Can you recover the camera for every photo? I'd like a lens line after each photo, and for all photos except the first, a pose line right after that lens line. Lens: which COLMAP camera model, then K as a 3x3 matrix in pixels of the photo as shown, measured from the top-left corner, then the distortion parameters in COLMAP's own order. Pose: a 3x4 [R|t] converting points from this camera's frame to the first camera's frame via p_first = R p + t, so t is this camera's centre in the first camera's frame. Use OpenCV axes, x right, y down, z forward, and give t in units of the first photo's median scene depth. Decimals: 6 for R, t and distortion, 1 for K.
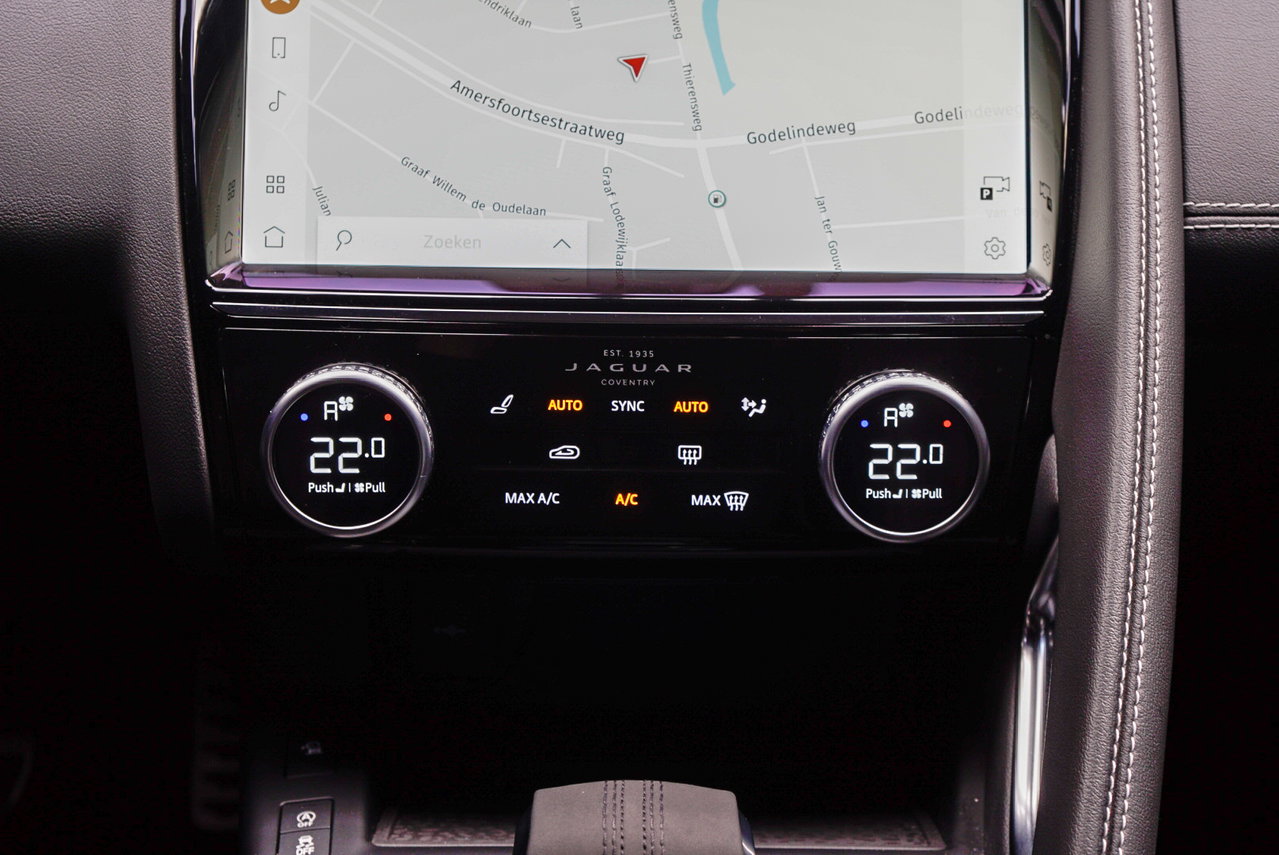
lens RADIAL K [[2556.1, 0, 638.3], [0, 2556.1, 419.1], [0, 0, 1]] dist [0.195736, 0.000000]
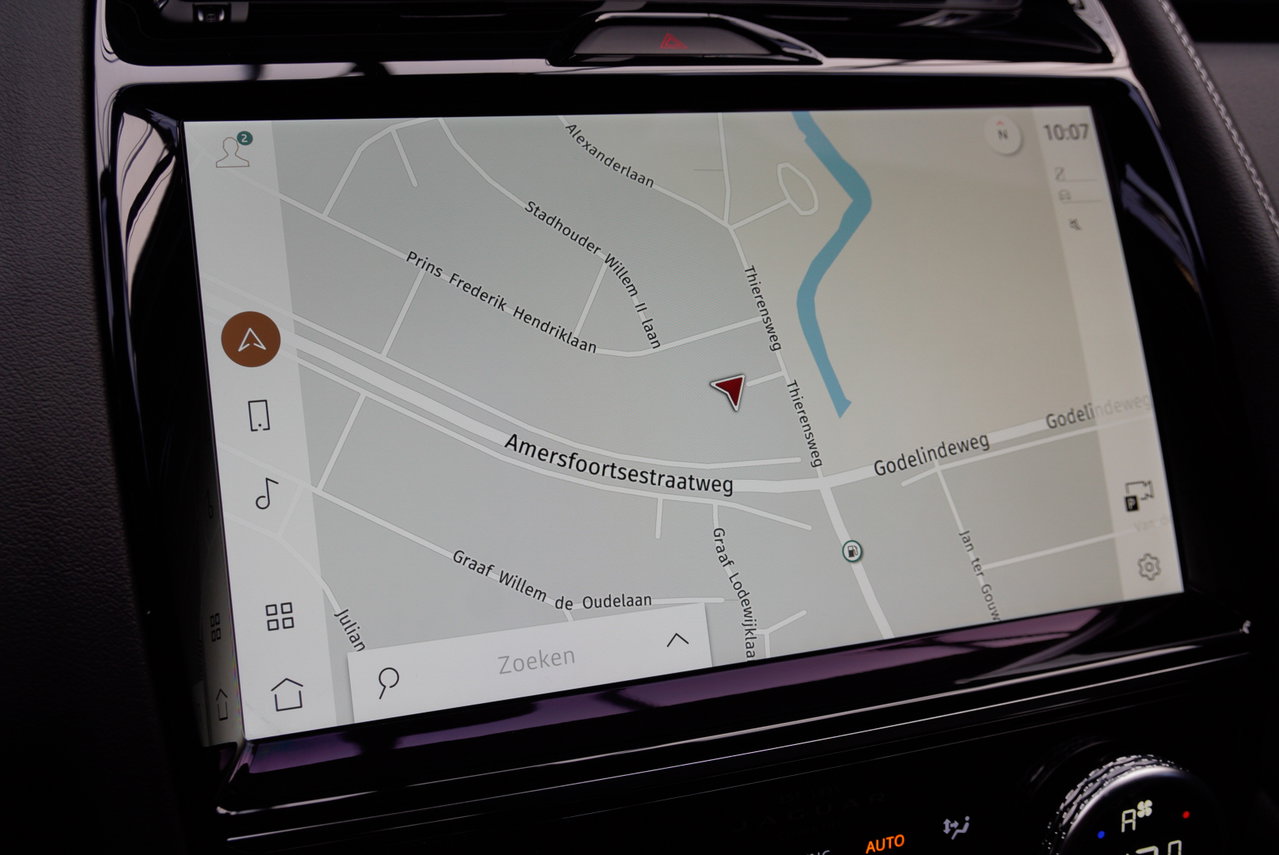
lens RADIAL K [[1407.9, 0, 647.7], [0, 1407.9, 416.4], [0, 0, 1]] dist [0.007548, 0.000000]
pose [[0.945554, -0.099333, 0.309935, -0.162969], [0.090553, 0.994979, 0.042628, -0.155098], [-0.312614, -0.012241, 0.949801, 0.622339]]
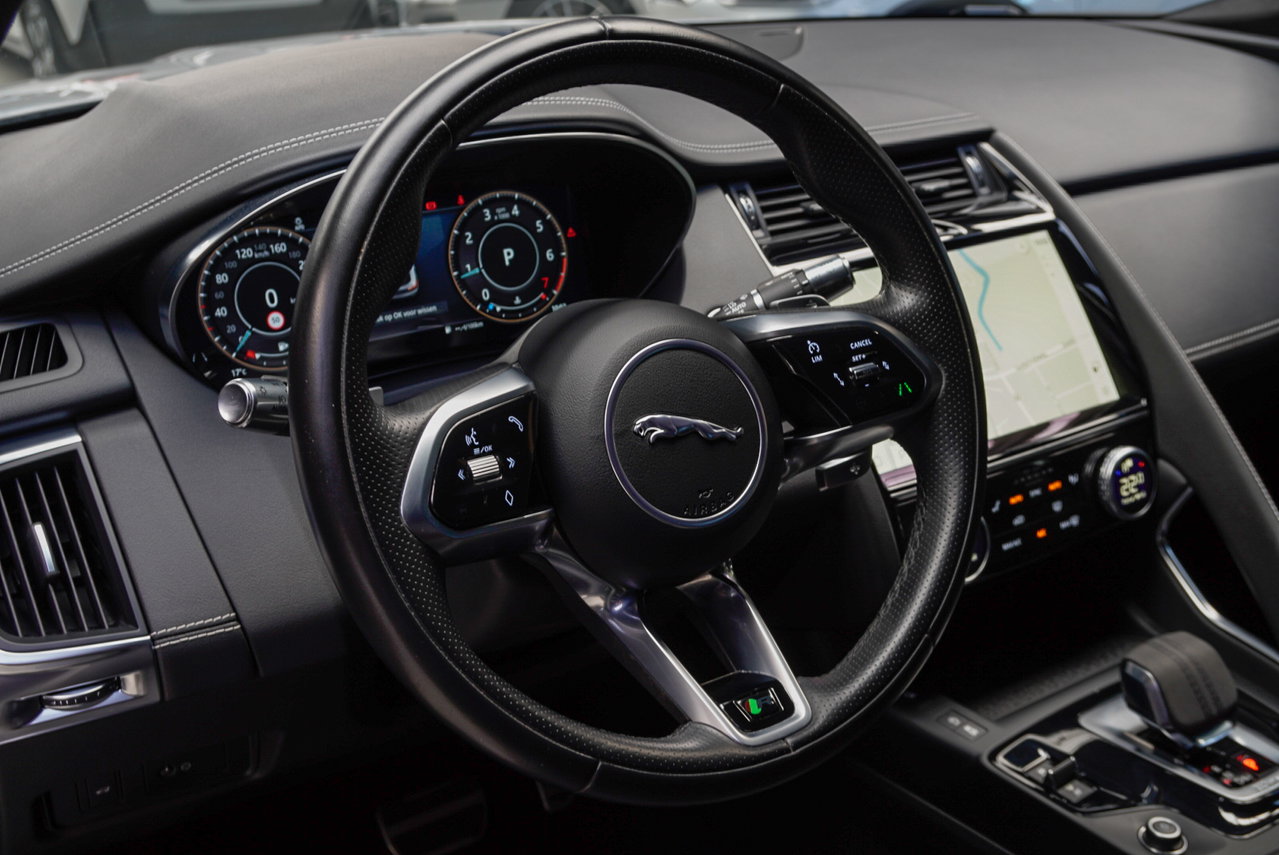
lens RADIAL K [[1407.9, 0, 642.6], [0, 1407.9, 429.9], [0, 0, 1]] dist [0.007548, 0.000000]
pose [[0.841936, -0.235830, 0.485313, -0.877378], [0.268064, 0.963396, 0.003100, -0.153761], [-0.468280, 0.127485, 0.874335, 0.073042]]
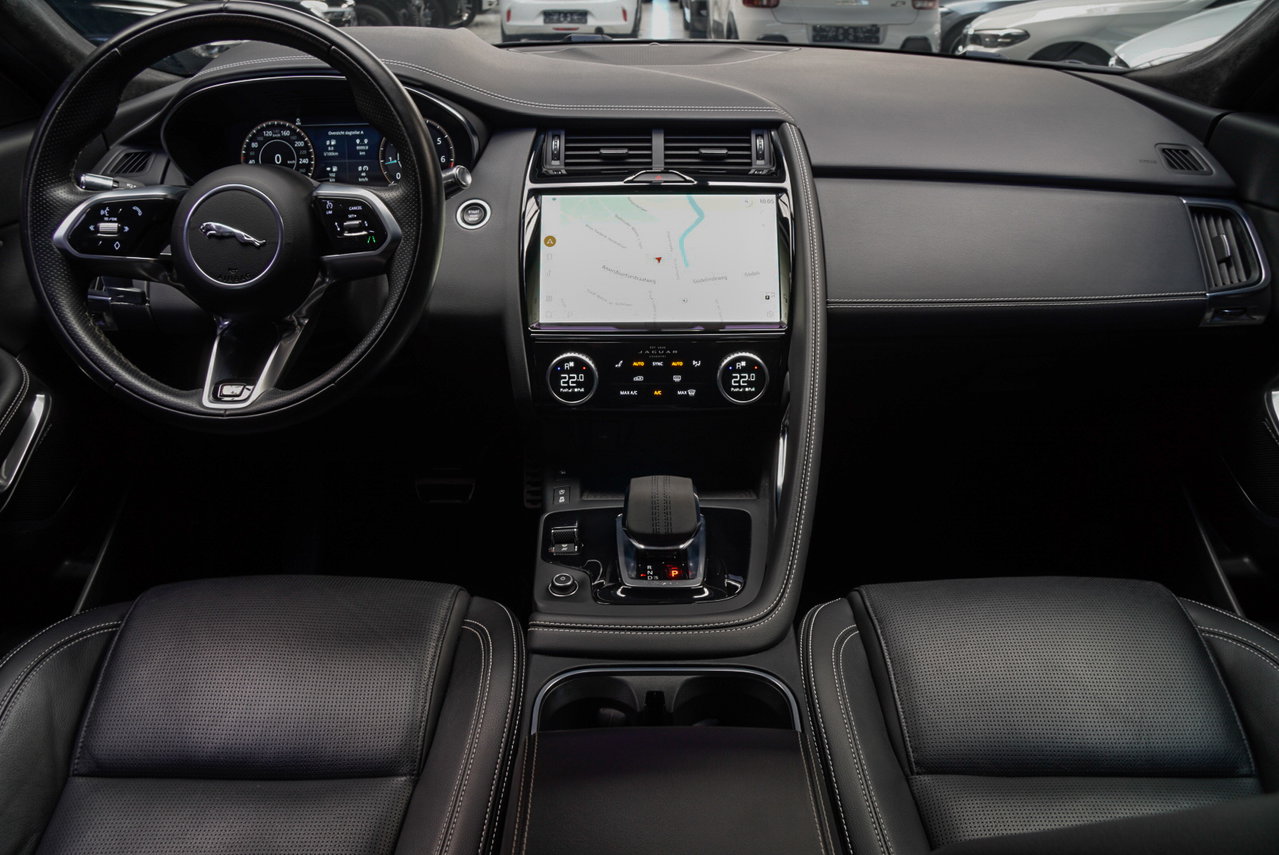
lens RADIAL K [[893.9, 0, 638.0], [0, 893.9, 422.4], [0, 0, 1]] dist [-0.120820, 0.083108]
pose [[0.999416, -0.014387, -0.030985, 0.004879], [0.015291, 0.999458, 0.029140, 0.035558], [0.030549, -0.029597, 0.999095, -0.136007]]
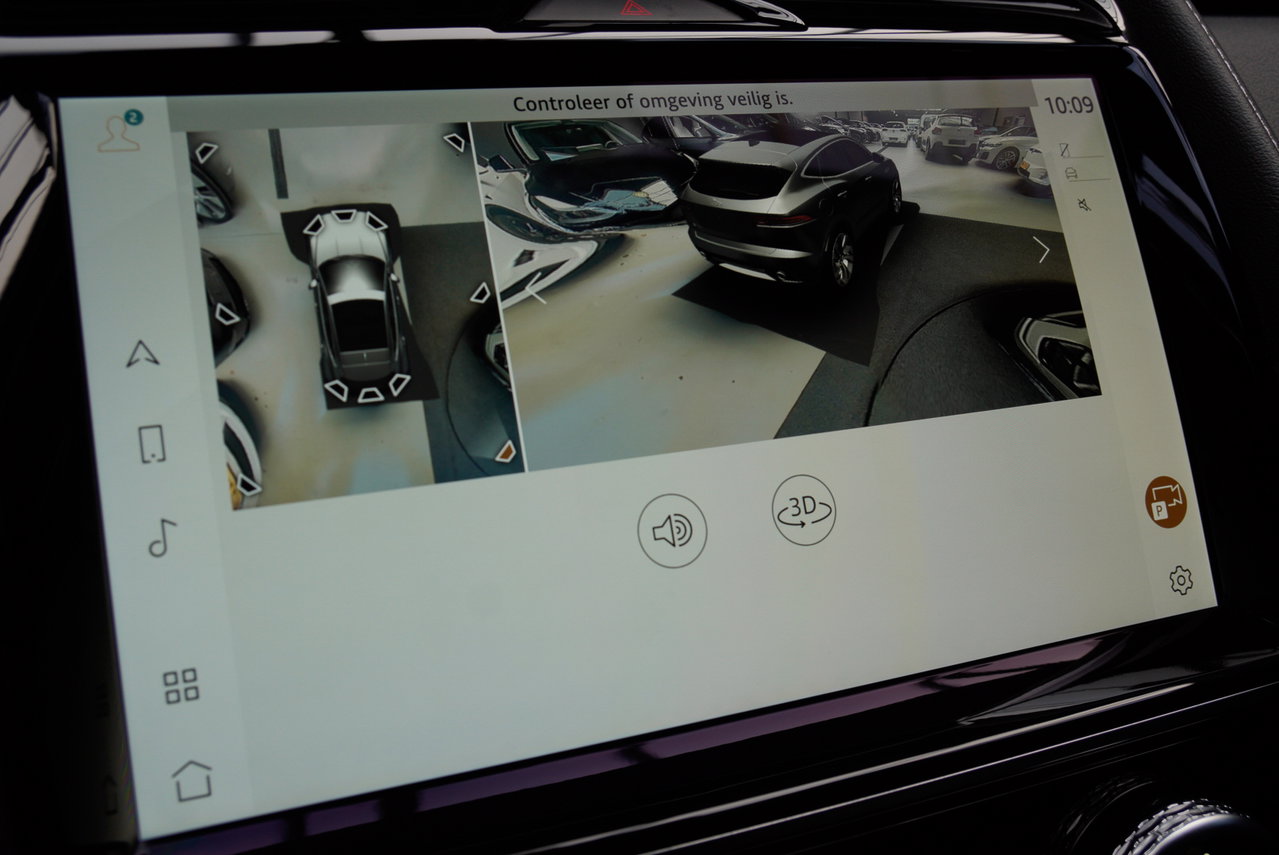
lens RADIAL K [[1228.9, 0, 641.7], [0, 1228.9, 416.9], [0, 0, 1]] dist [-0.022357, 0.000000]
pose [[0.937553, -0.124922, 0.324637, -0.128572], [0.119865, 0.992151, 0.035615, -0.151156], [-0.326538, 0.005522, 0.945168, 0.723143]]
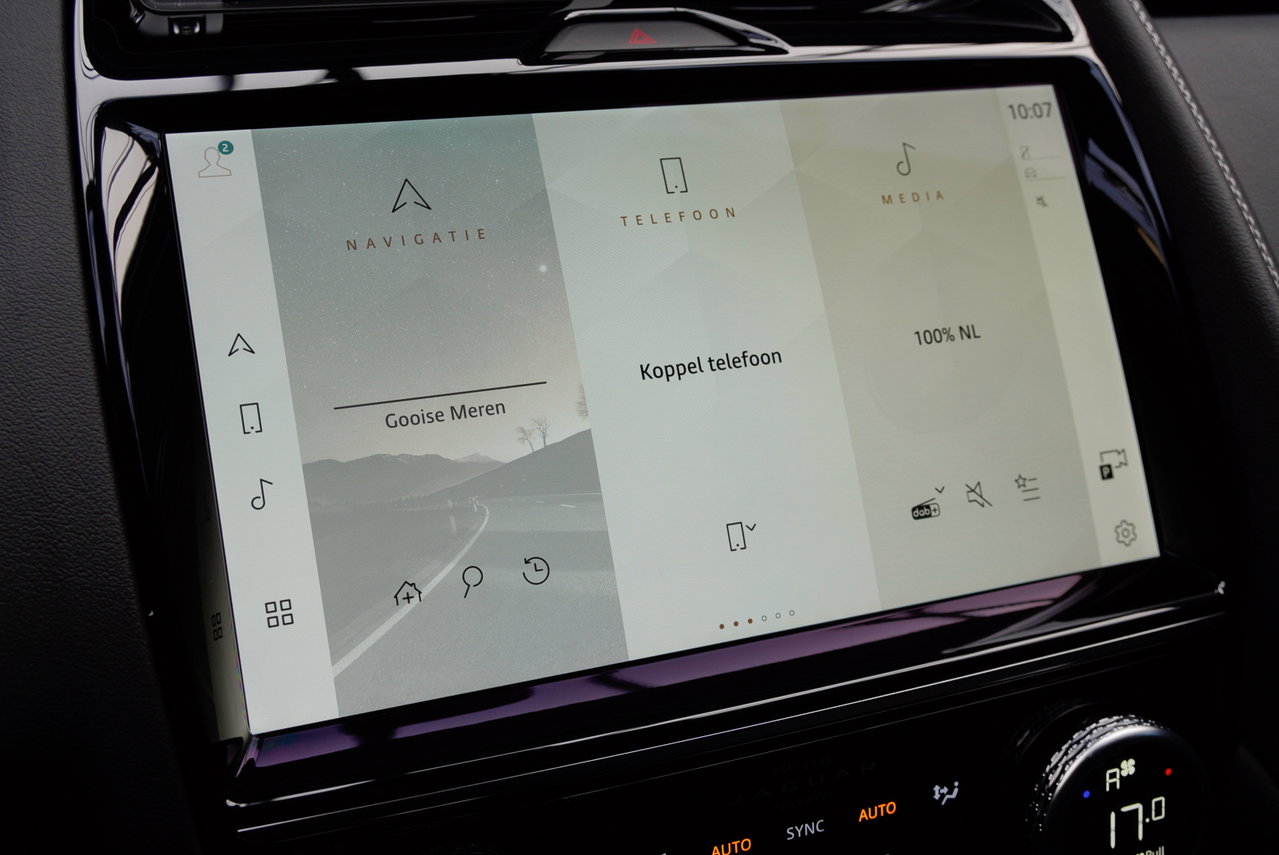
lens RADIAL K [[1407.9, 0, 643.9], [0, 1407.9, 416.4], [0, 0, 1]] dist [0.007548, 0.000000]
pose [[0.938575, -0.137769, 0.316381, -0.165525], [0.128184, 0.990437, 0.051017, -0.155112], [-0.320384, -0.007329, 0.947260, 0.612459]]
